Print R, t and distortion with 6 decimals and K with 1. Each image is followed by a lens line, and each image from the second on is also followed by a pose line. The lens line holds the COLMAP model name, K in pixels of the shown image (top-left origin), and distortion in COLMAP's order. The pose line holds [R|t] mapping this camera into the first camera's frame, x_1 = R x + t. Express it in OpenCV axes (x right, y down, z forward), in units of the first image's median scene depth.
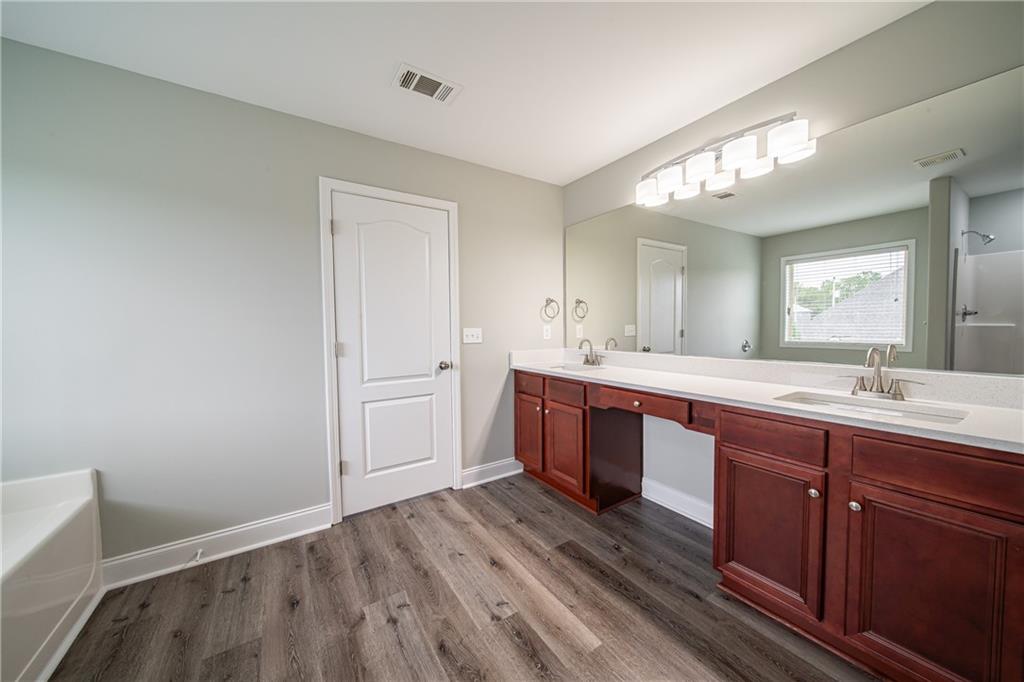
lens RADIAL K [[356.4, 0, 510.0], [0, 356.4, 340.5], [0, 0, 1]] dist [-0.003049, -0.000506]
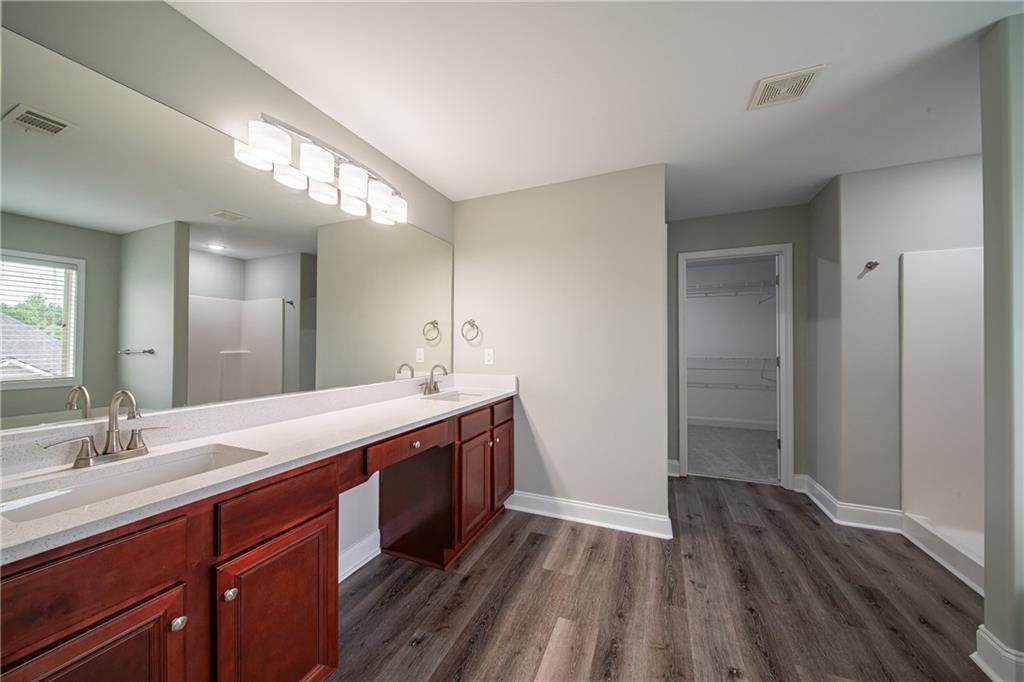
lens RADIAL K [[356.4, 0, 510.5], [0, 356.4, 343.7], [0, 0, 1]] dist [-0.003049, -0.000506]
pose [[-0.563858, 0.021784, 0.825584, -0.405144], [0.043175, 0.999063, 0.003127, -0.047226], [-0.824742, 0.037408, -0.564270, 1.096373]]
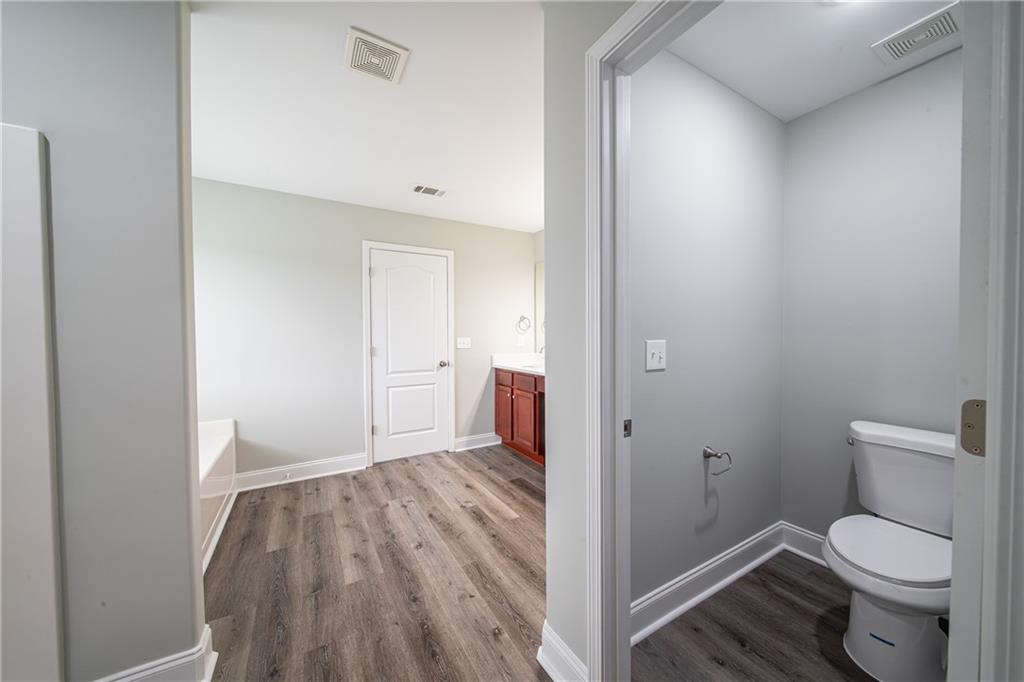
lens RADIAL K [[356.4, 0, 509.9], [0, 356.4, 339.4], [0, 0, 1]] dist [-0.003049, -0.000506]
pose [[0.998830, 0.006915, -0.047869, 0.178481], [-0.008100, 0.999664, -0.024609, 0.005313], [0.047683, 0.024968, 0.998550, -0.497320]]
